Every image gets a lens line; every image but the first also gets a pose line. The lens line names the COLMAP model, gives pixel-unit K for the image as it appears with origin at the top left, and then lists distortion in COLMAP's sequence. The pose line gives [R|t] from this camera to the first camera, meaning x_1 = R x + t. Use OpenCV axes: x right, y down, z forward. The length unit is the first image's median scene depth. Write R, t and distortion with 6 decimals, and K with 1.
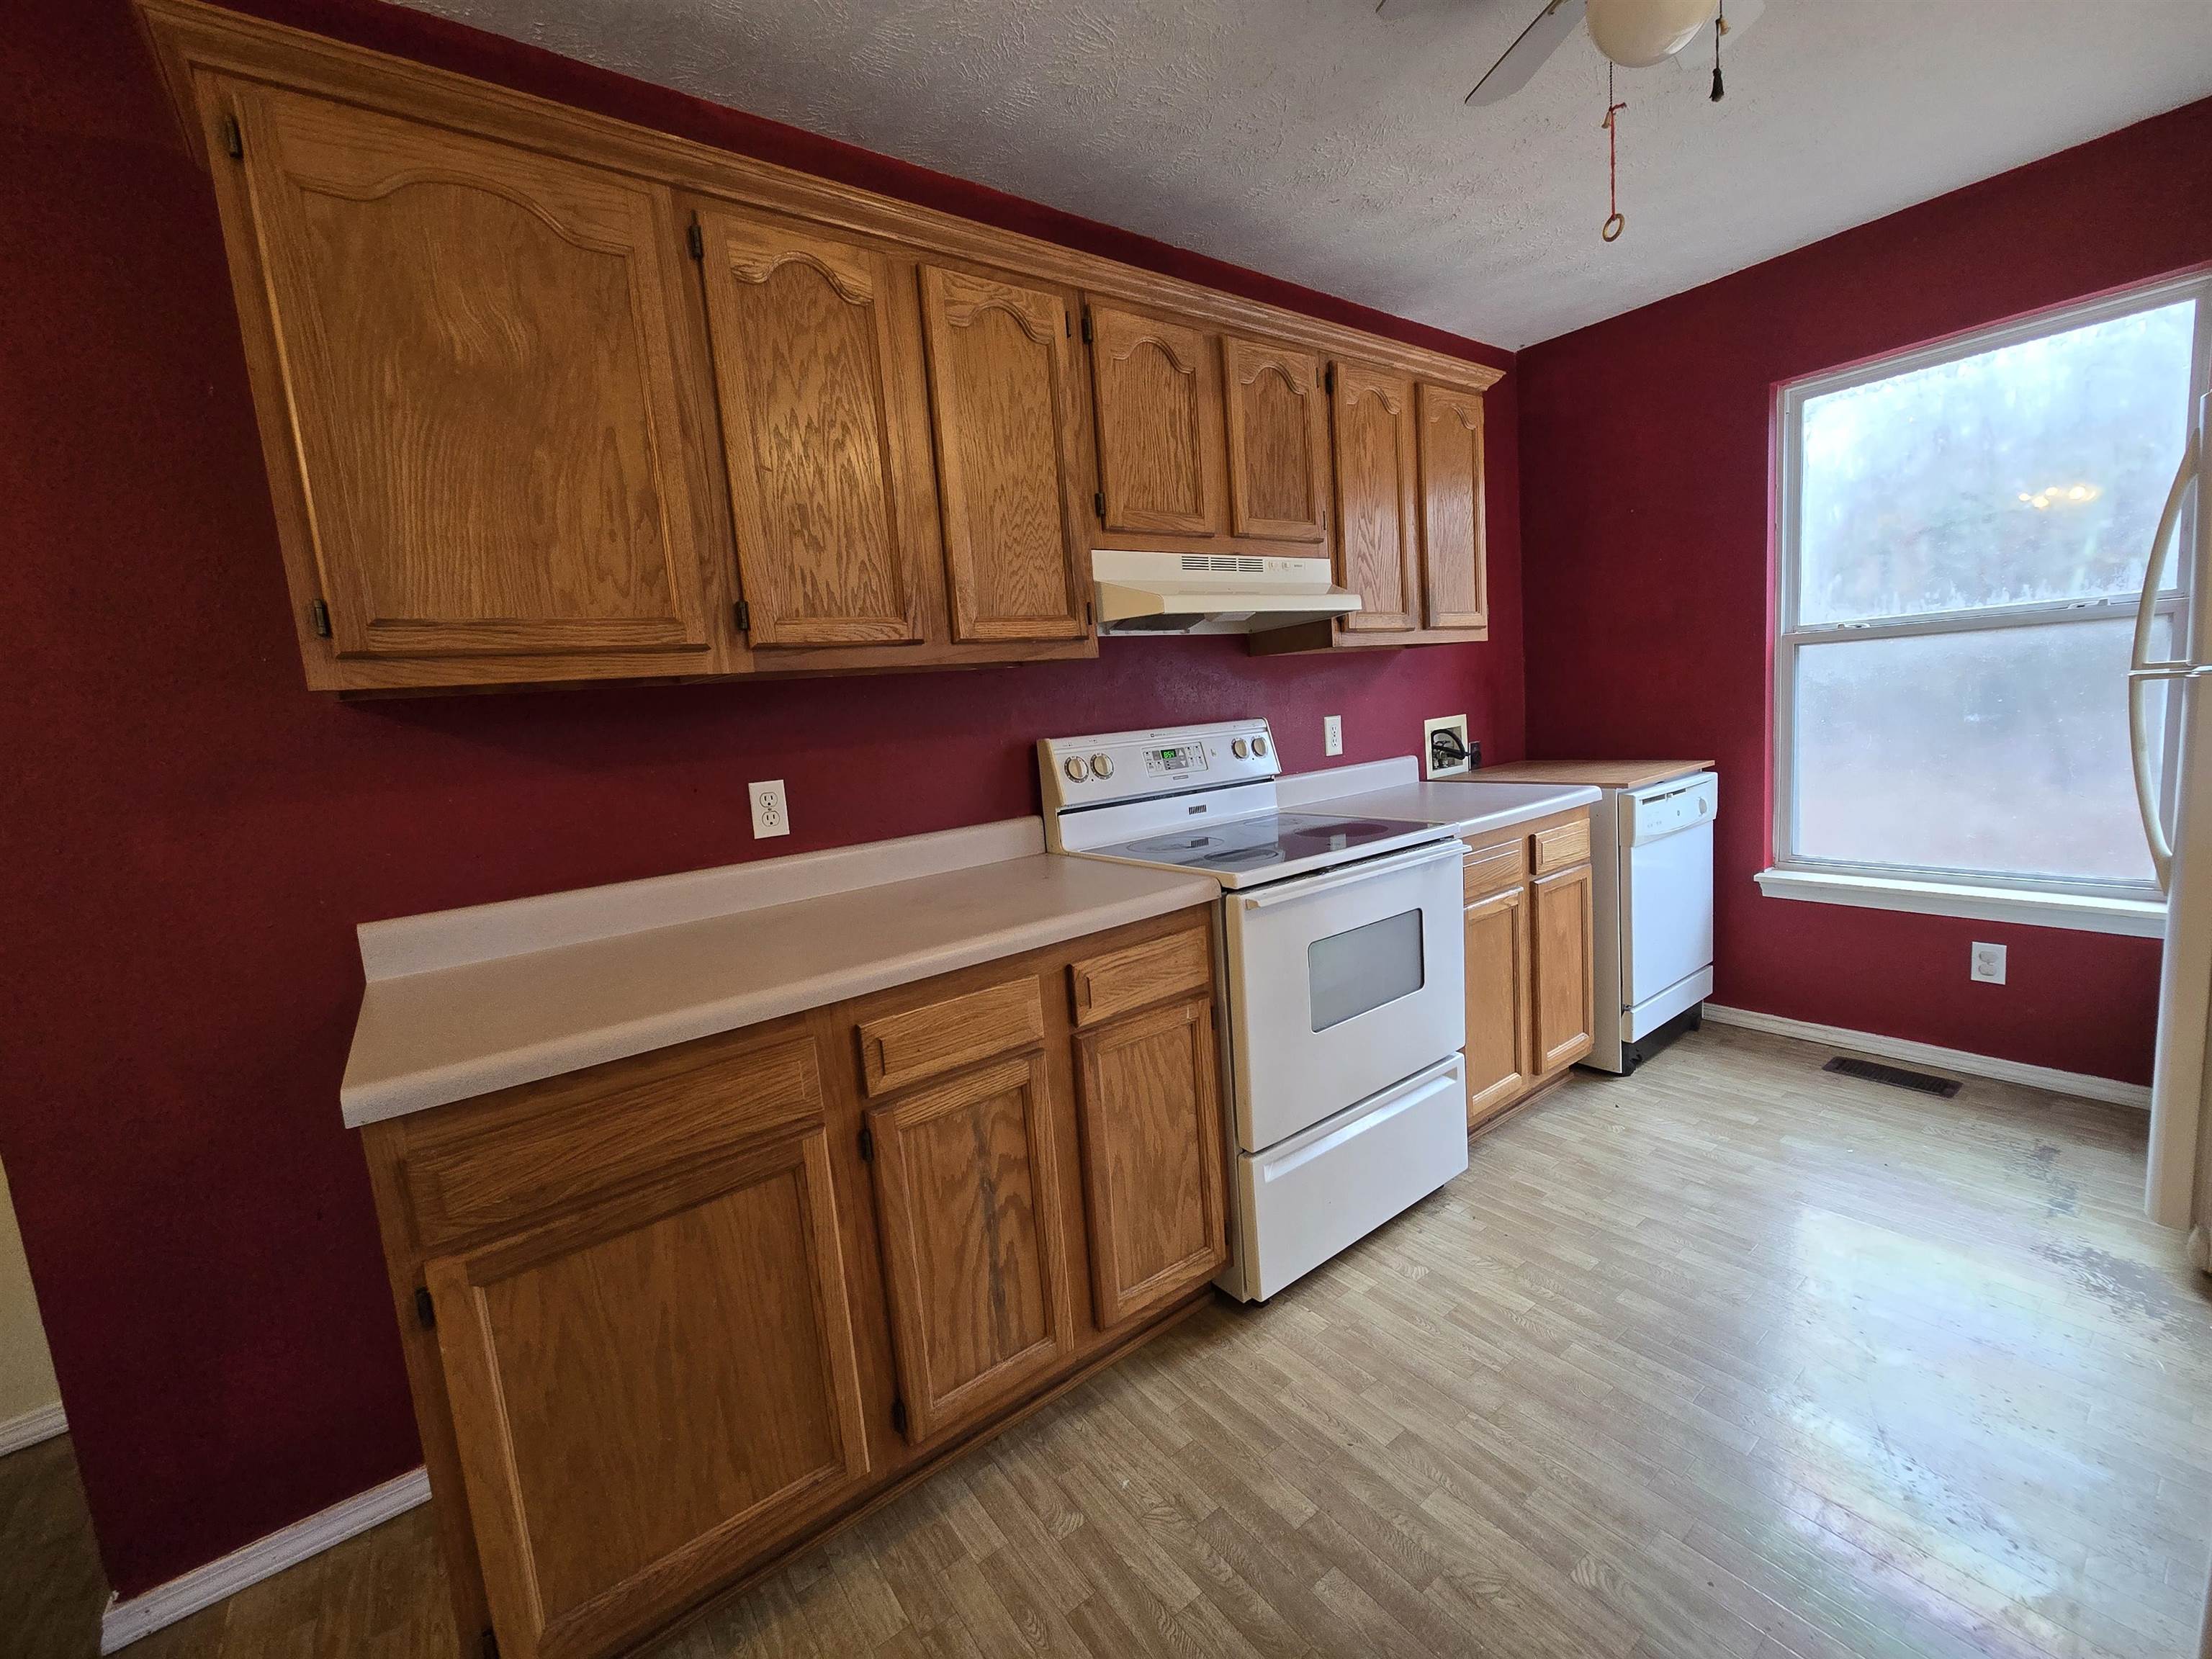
lens RADIAL K [[906.9, 0, 1099.8], [0, 906.9, 824.8], [0, 0, 1]] dist [-0.000856, 0.001557]
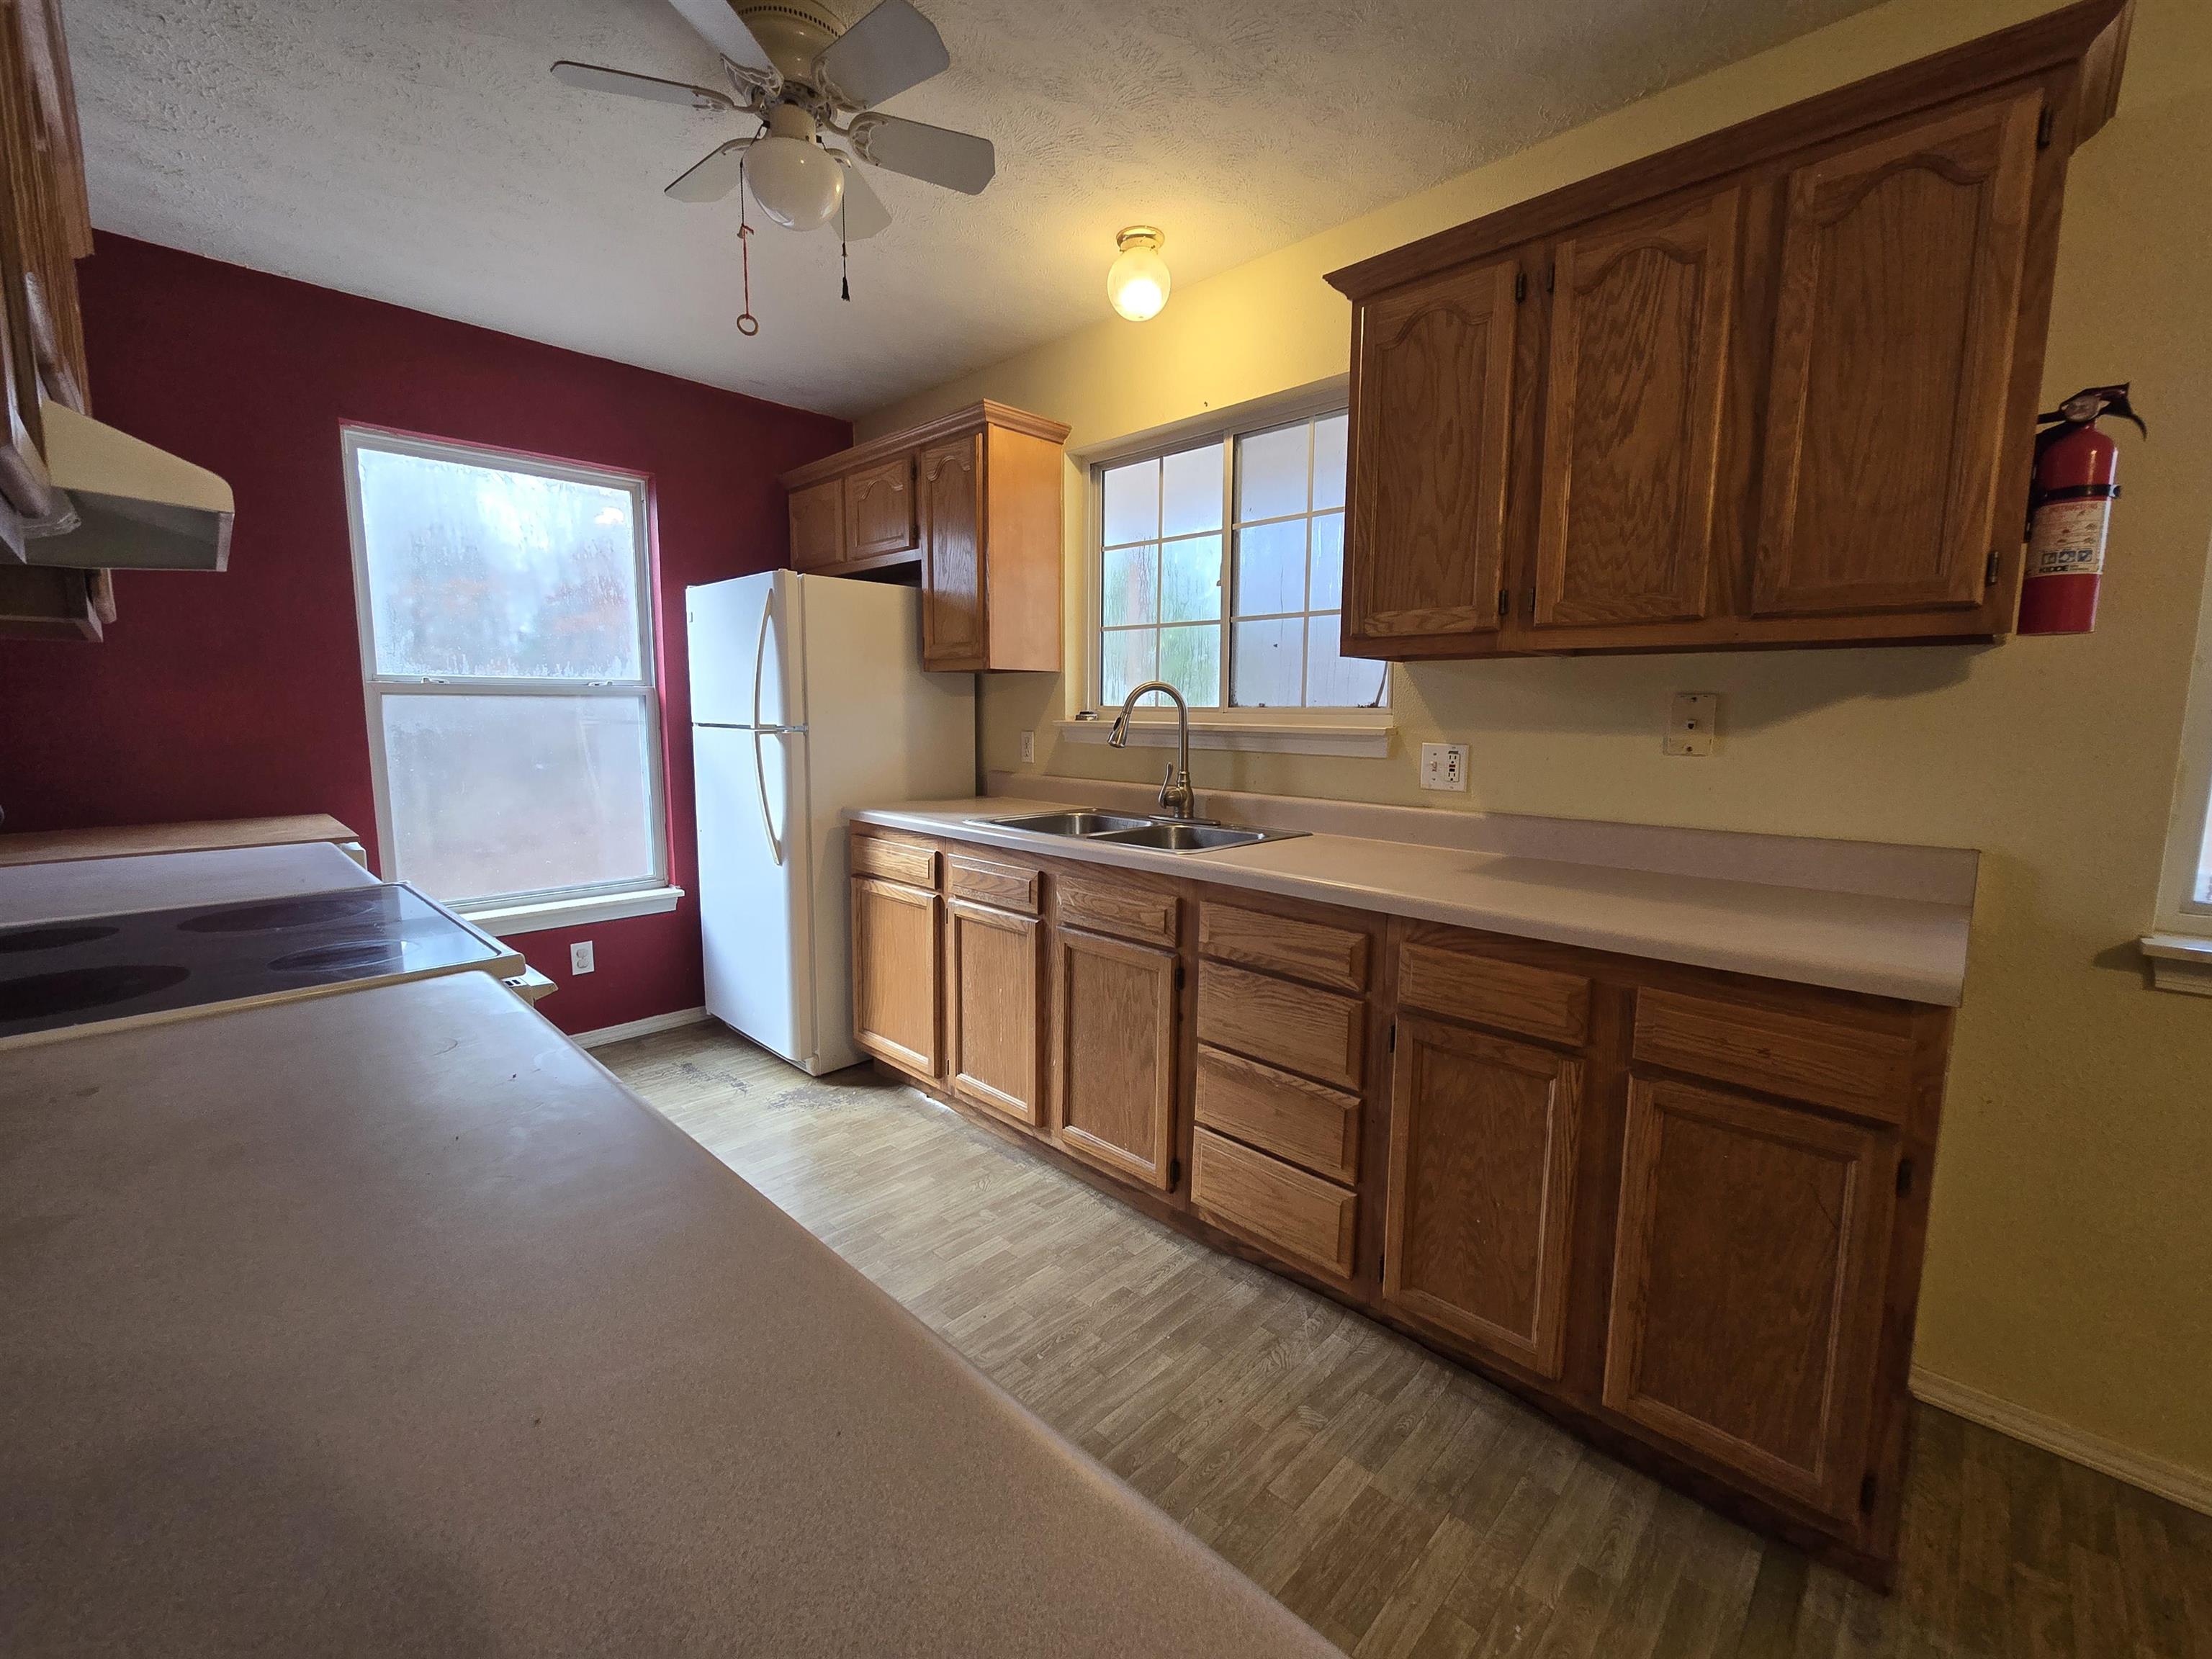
lens RADIAL K [[906.9, 0, 1090.1], [0, 906.9, 818.3], [0, 0, 1]] dist [-0.000856, 0.001557]
pose [[-0.152837, -0.041473, 0.987381, -0.373601], [0.137470, 0.988513, 0.062799, -0.022727], [-0.978643, 0.145334, -0.145380, 0.462245]]
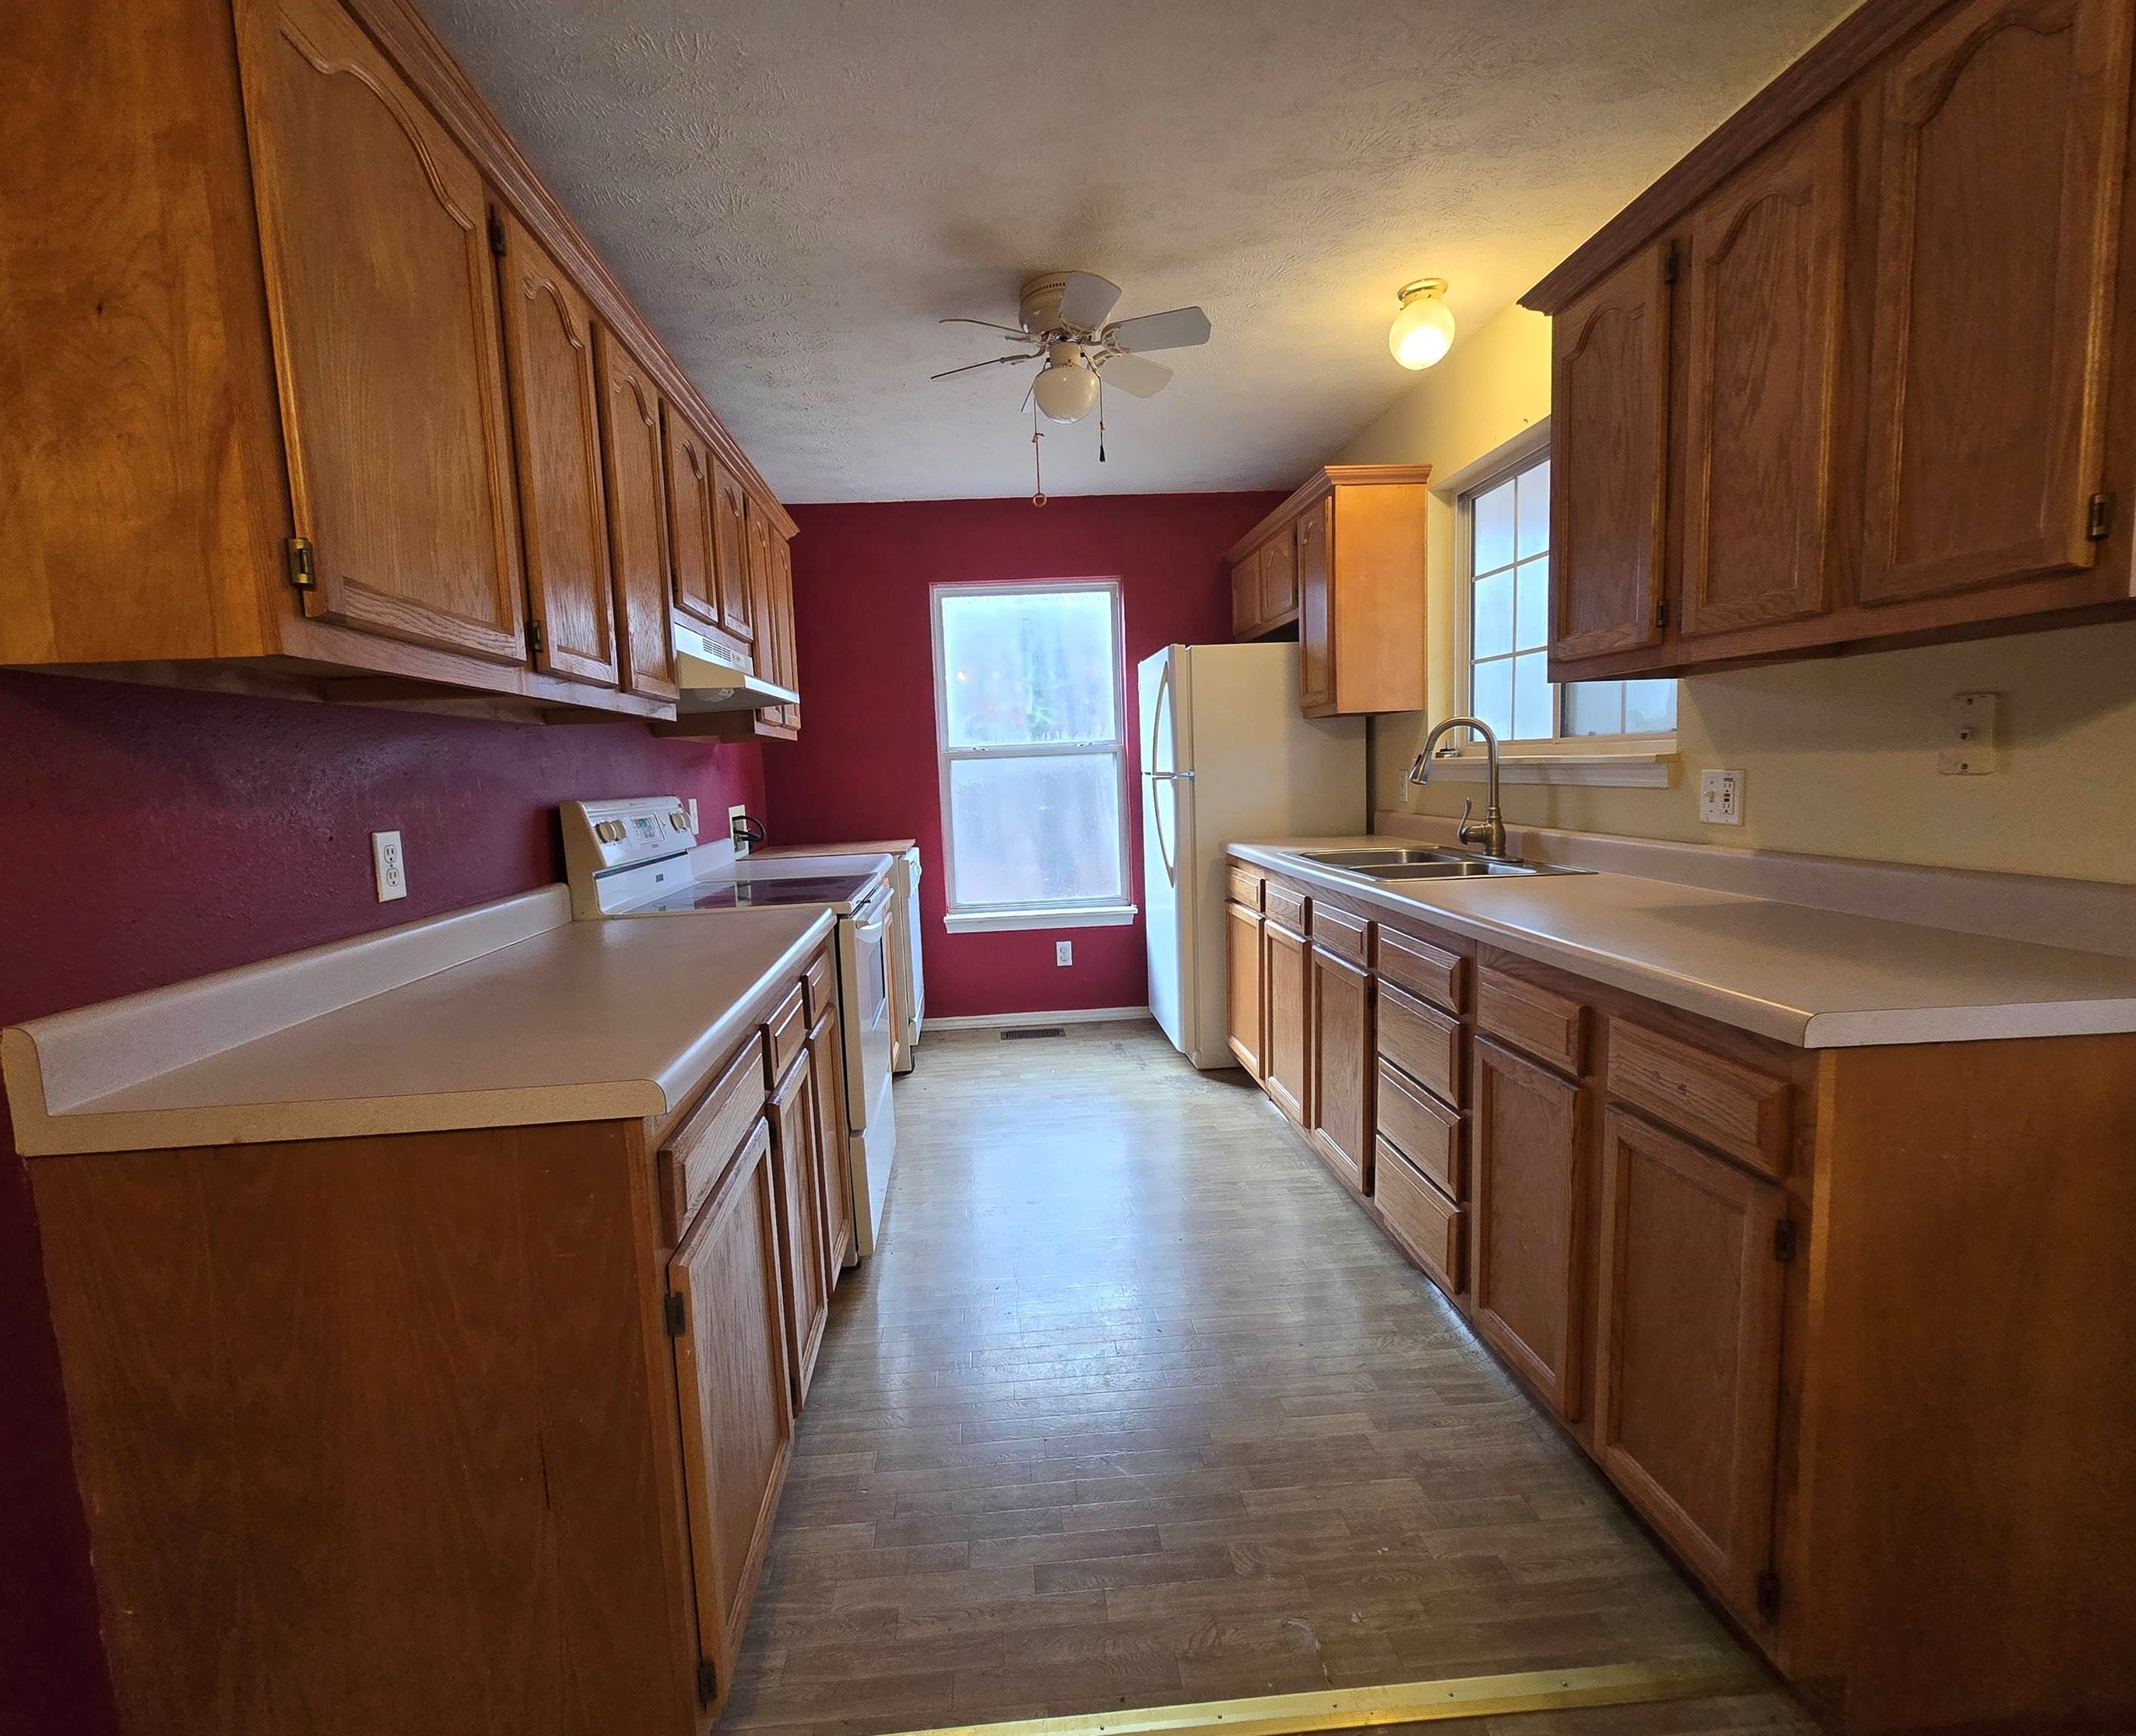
lens RADIAL K [[978.4, 0, 1025.4], [0, 978.4, 876.1], [0, 0, 1]] dist [0.004813, -0.000104]
pose [[0.560942, -0.035881, 0.827077, -0.550993], [0.106711, 0.993860, -0.029257, 0.055576], [-0.820949, 0.104669, 0.561326, 0.029958]]
